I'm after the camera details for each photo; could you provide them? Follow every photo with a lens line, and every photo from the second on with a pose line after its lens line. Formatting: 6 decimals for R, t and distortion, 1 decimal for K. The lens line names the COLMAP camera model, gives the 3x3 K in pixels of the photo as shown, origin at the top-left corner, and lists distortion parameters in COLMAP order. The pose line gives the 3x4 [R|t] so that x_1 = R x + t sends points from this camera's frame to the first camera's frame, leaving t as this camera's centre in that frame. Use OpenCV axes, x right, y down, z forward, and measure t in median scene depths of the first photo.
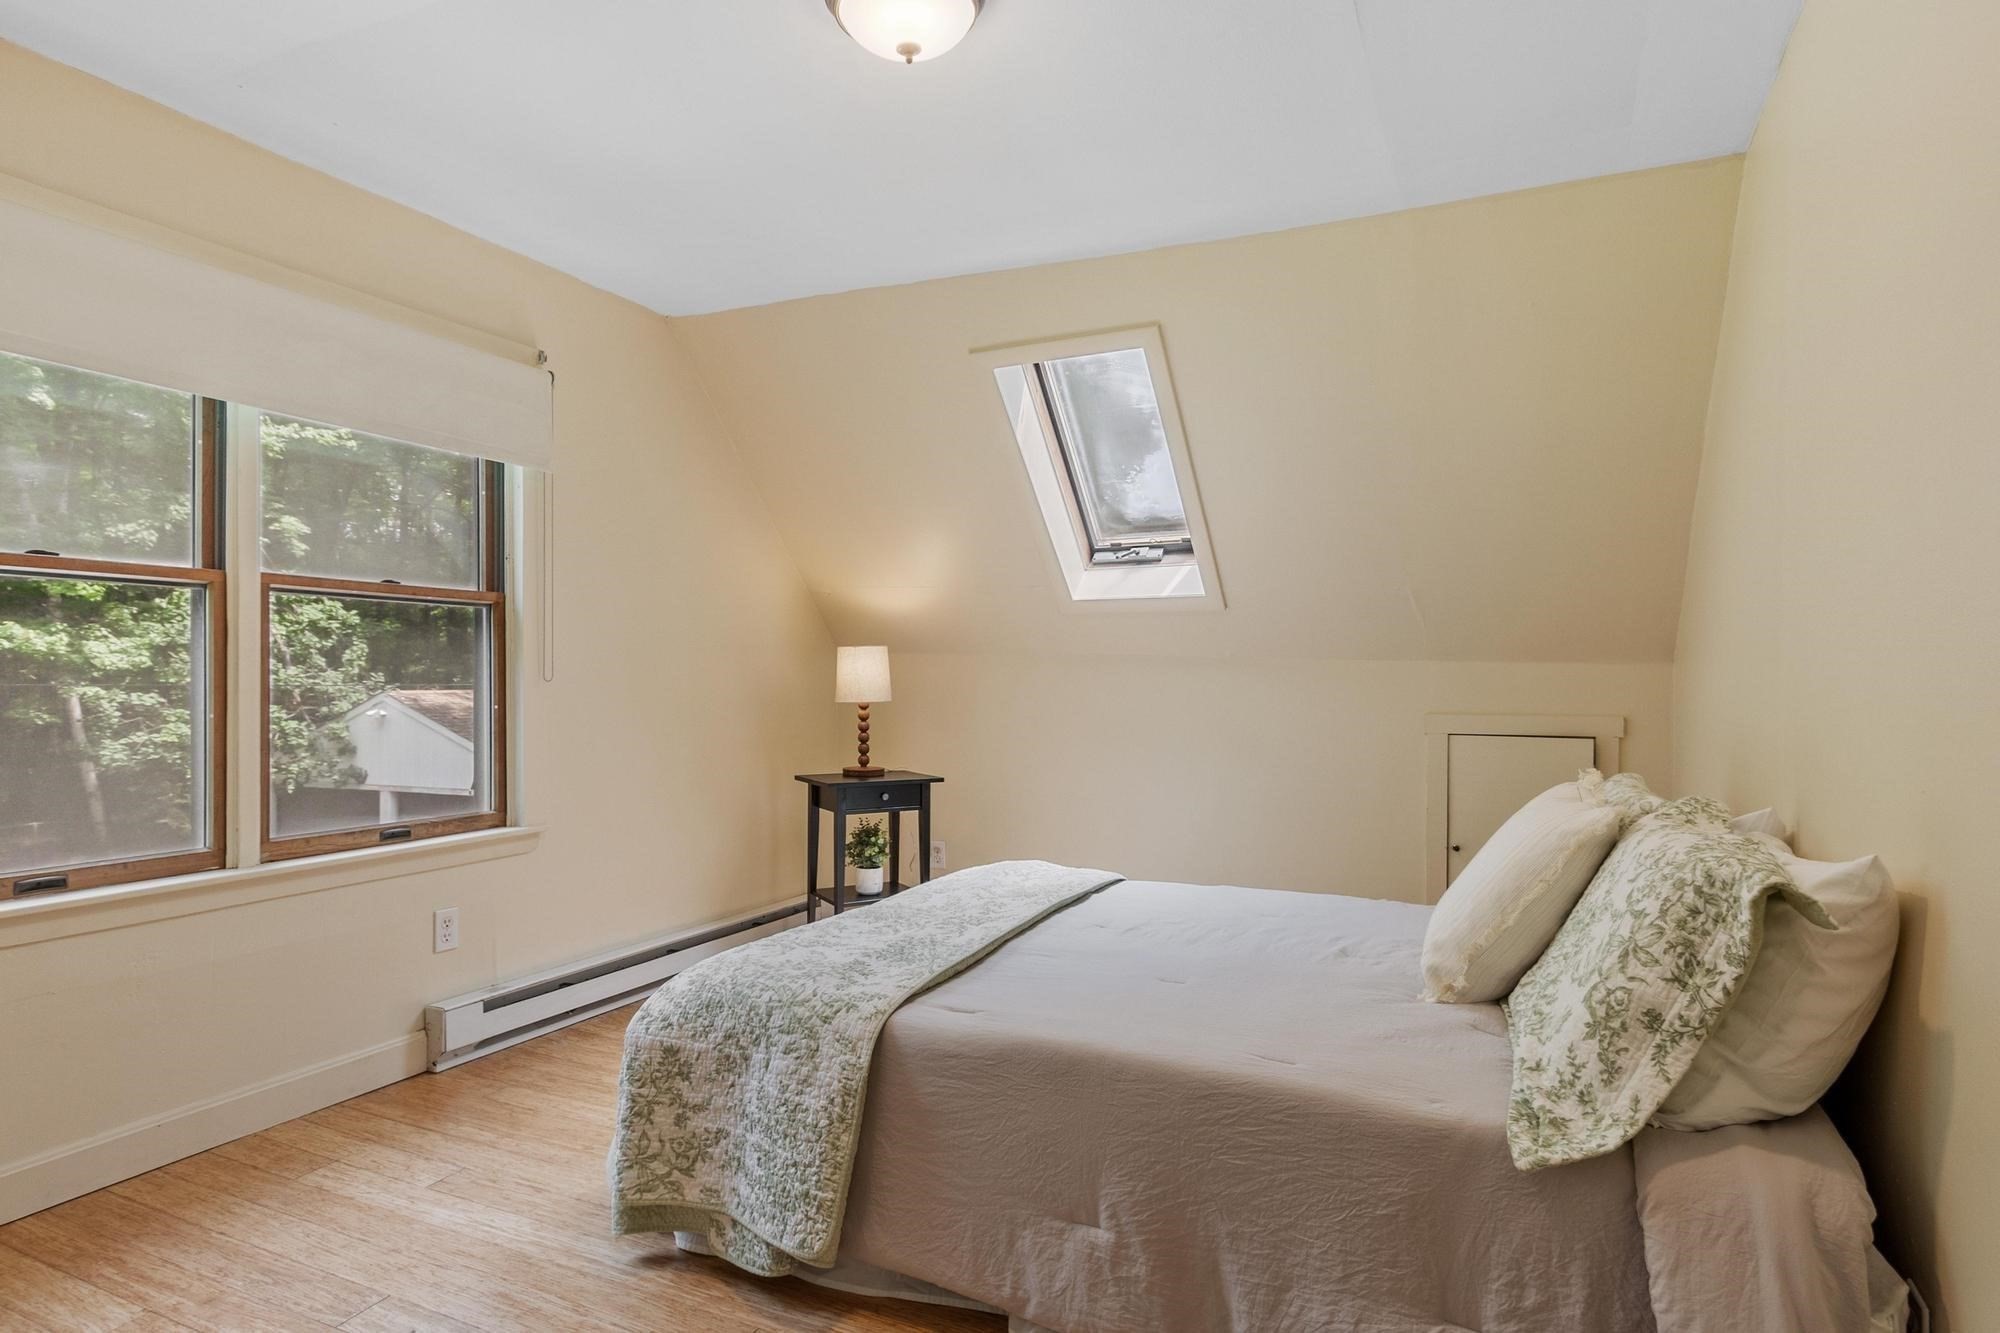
lens RADIAL K [[1085.8, 0, 1000.0], [0, 1085.8, 666.5], [0, 0, 1]] dist [0.007766, 0.000248]
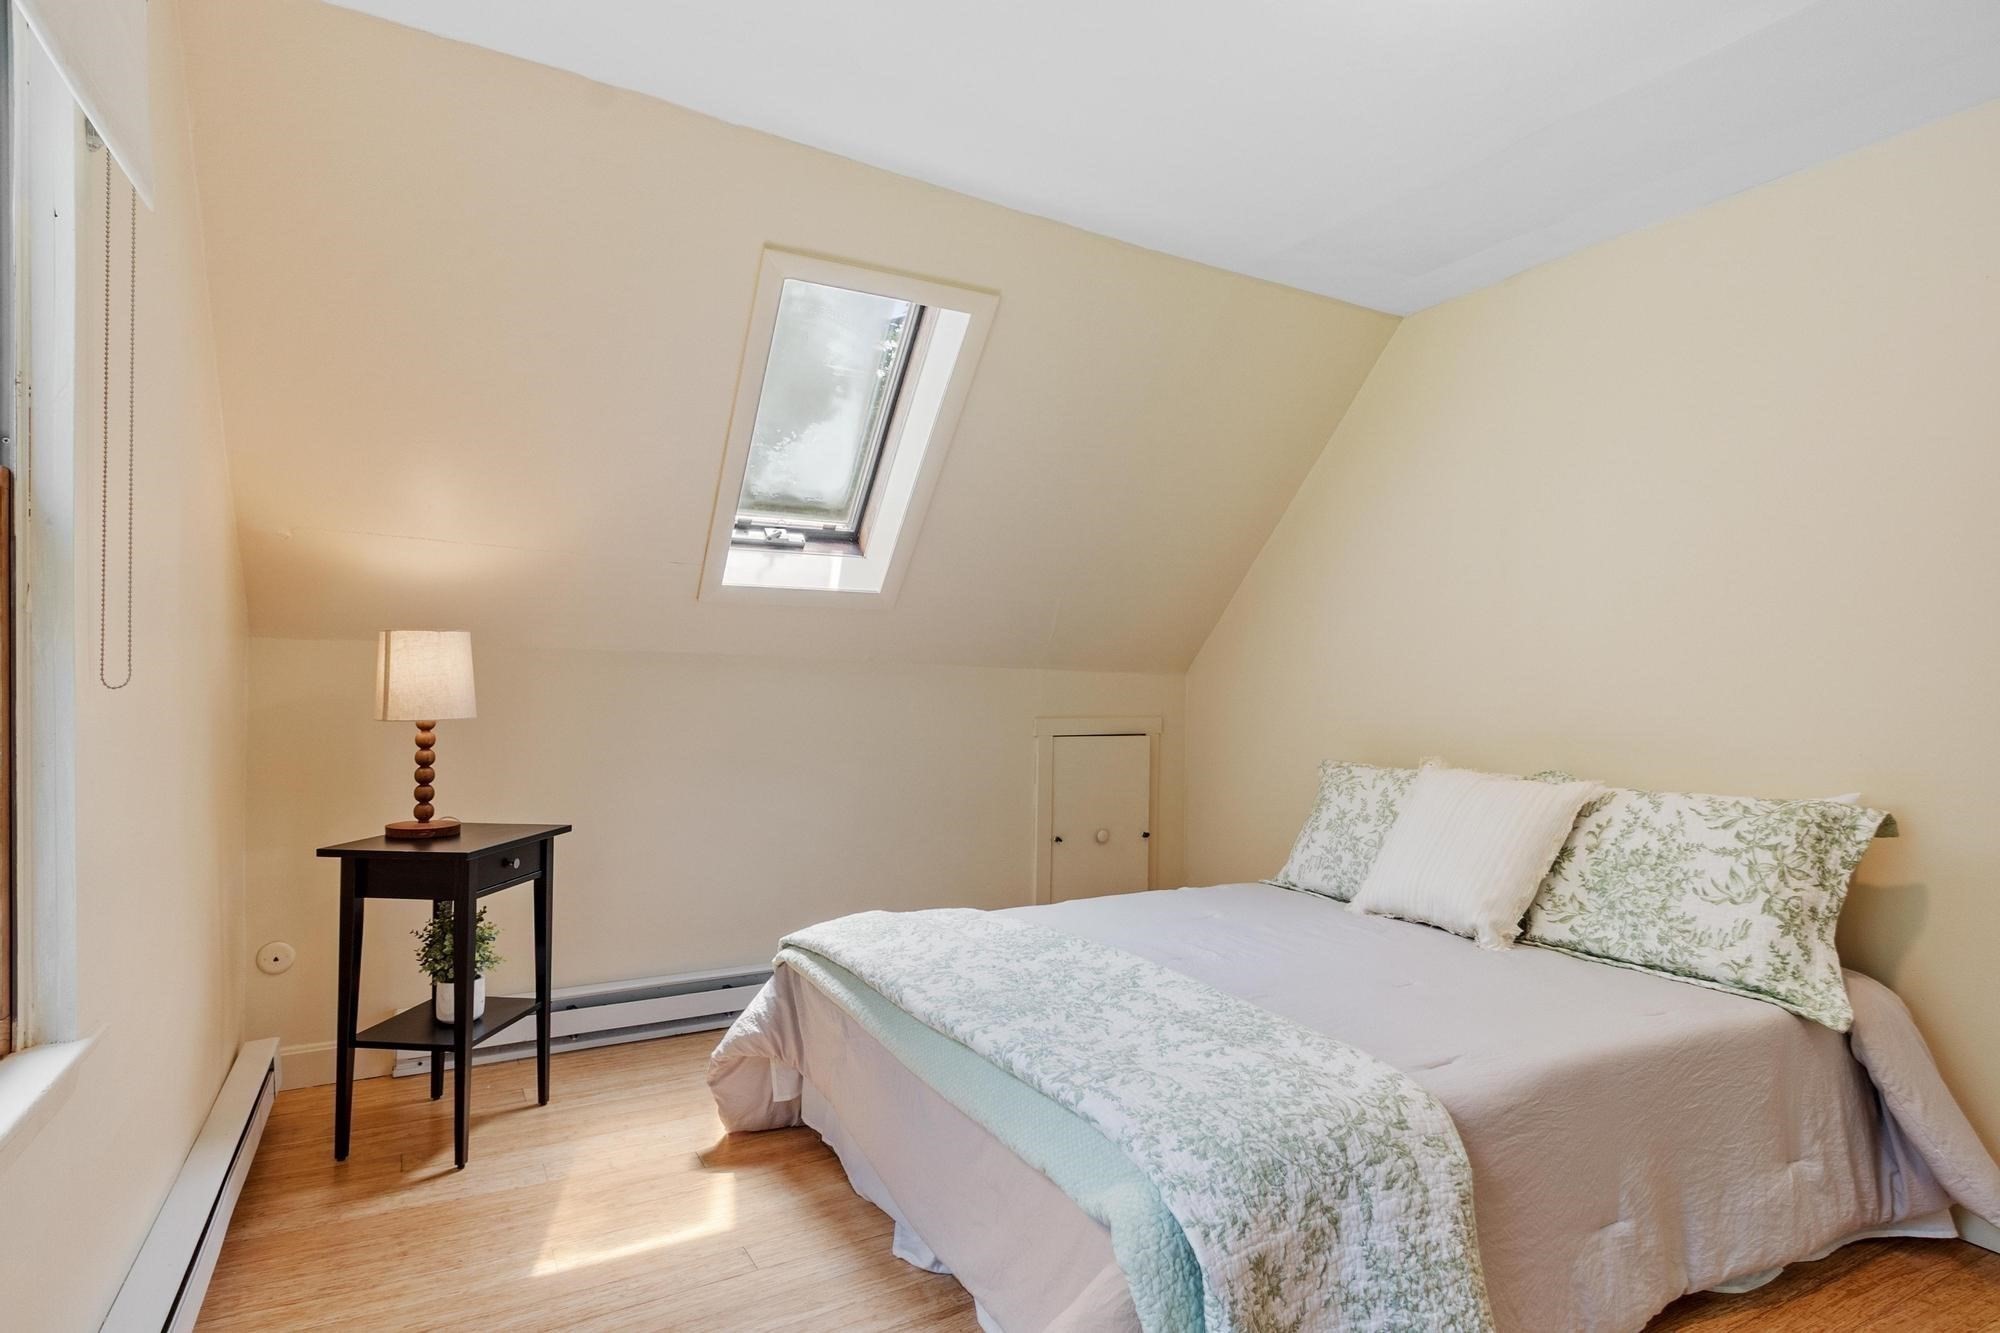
lens RADIAL K [[1070.3, 0, 1007.2], [0, 1070.3, 671.5], [0, 0, 1]] dist [-0.000479, -0.000371]
pose [[0.569764, 0.014799, 0.821675, -0.954223], [-0.015904, 0.999849, -0.006980, 0.009068], [-0.821654, -0.009091, 0.569914, 0.795913]]
